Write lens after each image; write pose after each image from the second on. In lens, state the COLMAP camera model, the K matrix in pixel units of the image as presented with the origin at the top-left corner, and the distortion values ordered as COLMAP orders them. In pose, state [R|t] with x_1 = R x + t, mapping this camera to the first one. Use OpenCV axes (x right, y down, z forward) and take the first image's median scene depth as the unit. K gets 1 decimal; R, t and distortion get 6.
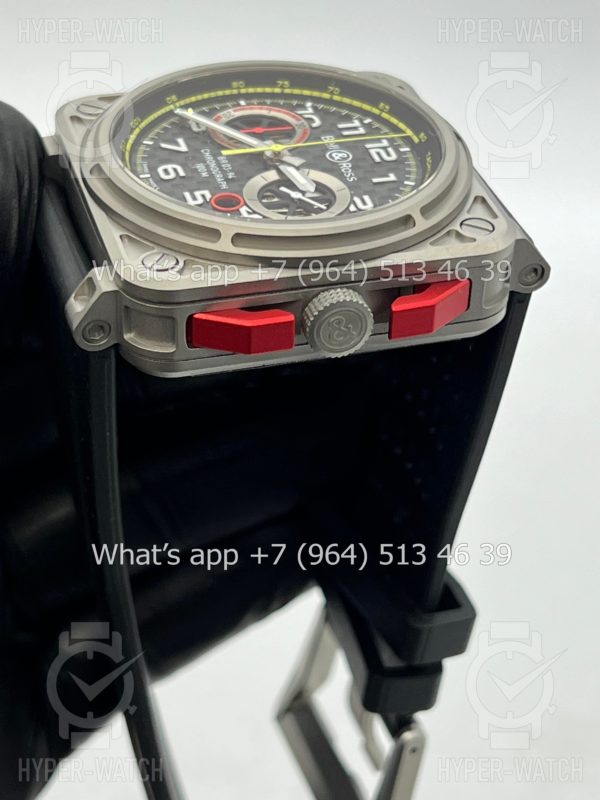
lens RADIAL K [[1873.9, 0, 299.9], [0, 1873.9, 400.3], [0, 0, 1]] dist [0.211274, 0.000000]
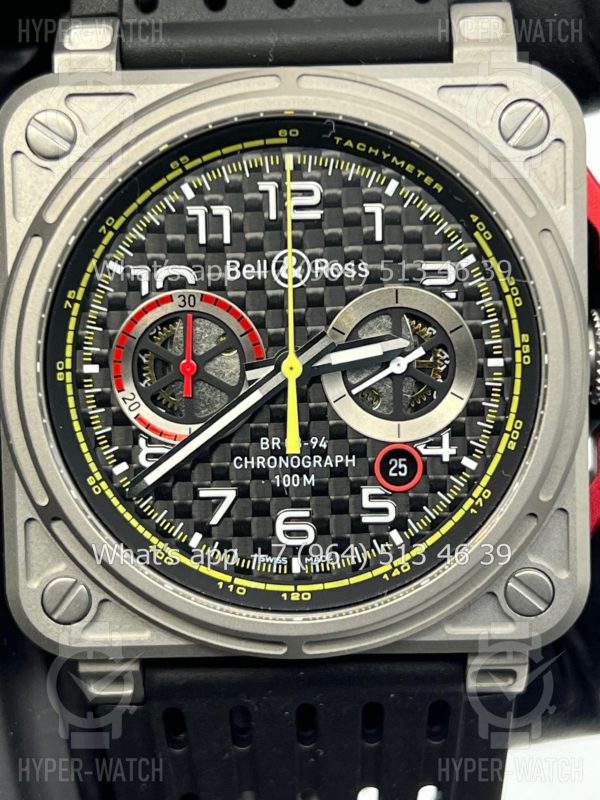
lens RADIAL K [[1873.9, 0, 297.2], [0, 1873.9, 394.3], [0, 0, 1]] dist [0.211274, 0.000000]
pose [[0.259432, -0.957726, -0.124321, 0.061351], [0.584086, 0.053080, 0.809954, -0.664488], [-0.769115, -0.282742, 0.573165, 0.614688]]
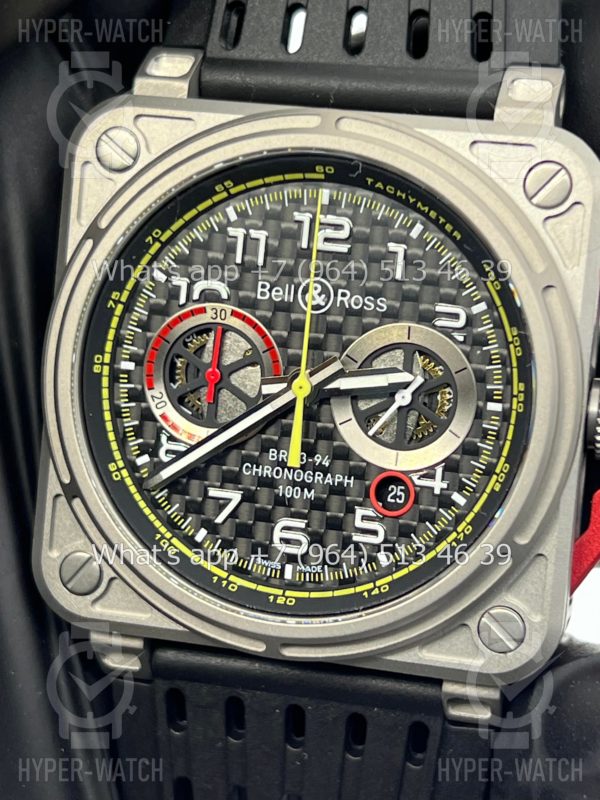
lens RADIAL K [[1873.9, 0, 298.9], [0, 1873.9, 403.8], [0, 0, 1]] dist [0.211274, 0.000000]
pose [[0.353669, -0.920343, -0.166997, 0.099540], [0.716982, 0.152080, 0.680301, -0.612558], [-0.600713, -0.360335, 0.713655, 0.491188]]
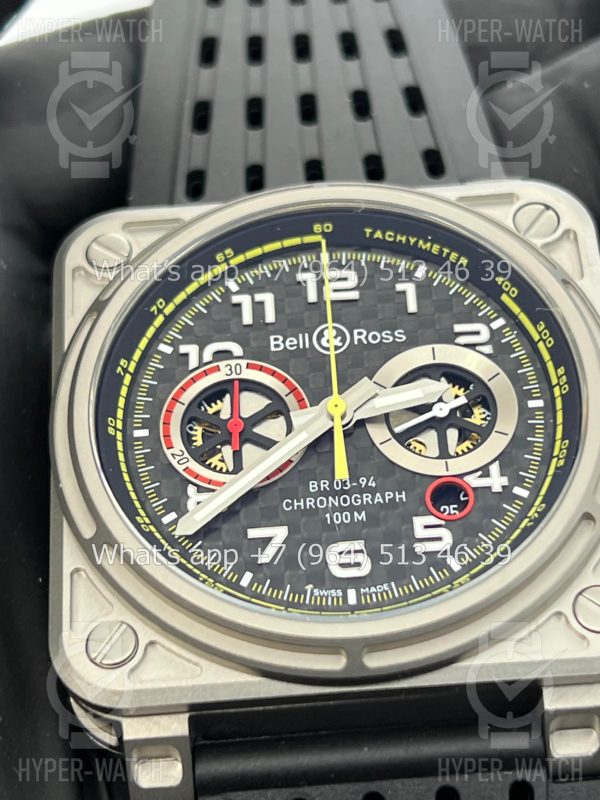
lens RADIAL K [[1873.9, 0, 287.6], [0, 1873.9, 390.9], [0, 0, 1]] dist [0.211274, 0.000000]
pose [[0.222270, -0.854616, 0.469284, -0.327627], [0.613892, 0.496606, 0.613611, -0.560807], [-0.757451, 0.151702, 0.635023, 0.579919]]
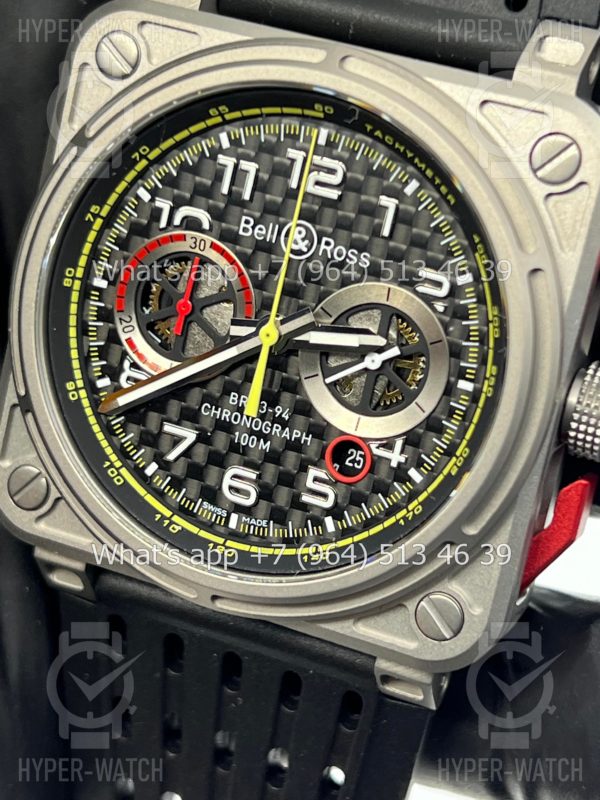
lens RADIAL K [[1873.9, 0, 296.2], [0, 1873.9, 401.3], [0, 0, 1]] dist [0.211274, 0.000000]
pose [[0.459400, -0.842950, -0.279979, 0.159696], [0.751516, 0.200853, 0.628396, -0.541774], [-0.473472, -0.499093, 0.725762, 0.493701]]
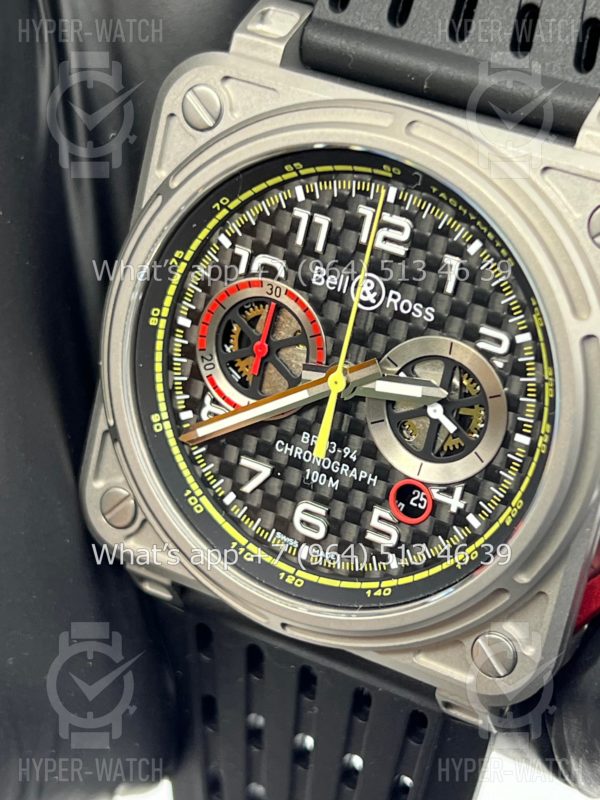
lens RADIAL K [[1873.9, 0, 291.3], [0, 1873.9, 402.1], [0, 0, 1]] dist [0.211274, 0.000000]
pose [[0.439653, -0.806921, -0.394442, 0.251001], [0.813473, 0.171575, 0.555720, -0.535878], [-0.380746, -0.565191, 0.731841, 0.484738]]
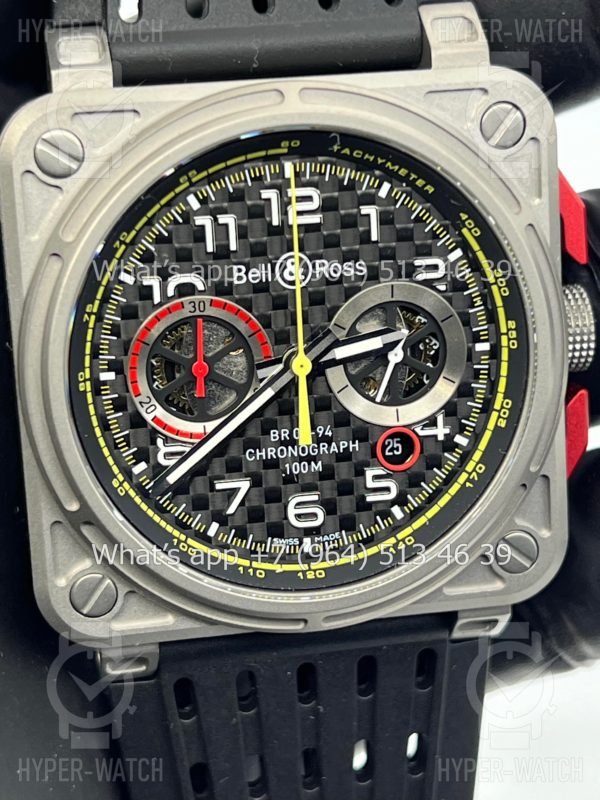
lens RADIAL K [[1873.9, 0, 297.0], [0, 1873.9, 402.3], [0, 0, 1]] dist [0.211274, 0.000000]
pose [[0.231657, -0.957109, -0.174006, 0.095992], [0.422050, -0.062276, 0.904431, -0.767094], [-0.876475, -0.282957, 0.389521, 0.721075]]
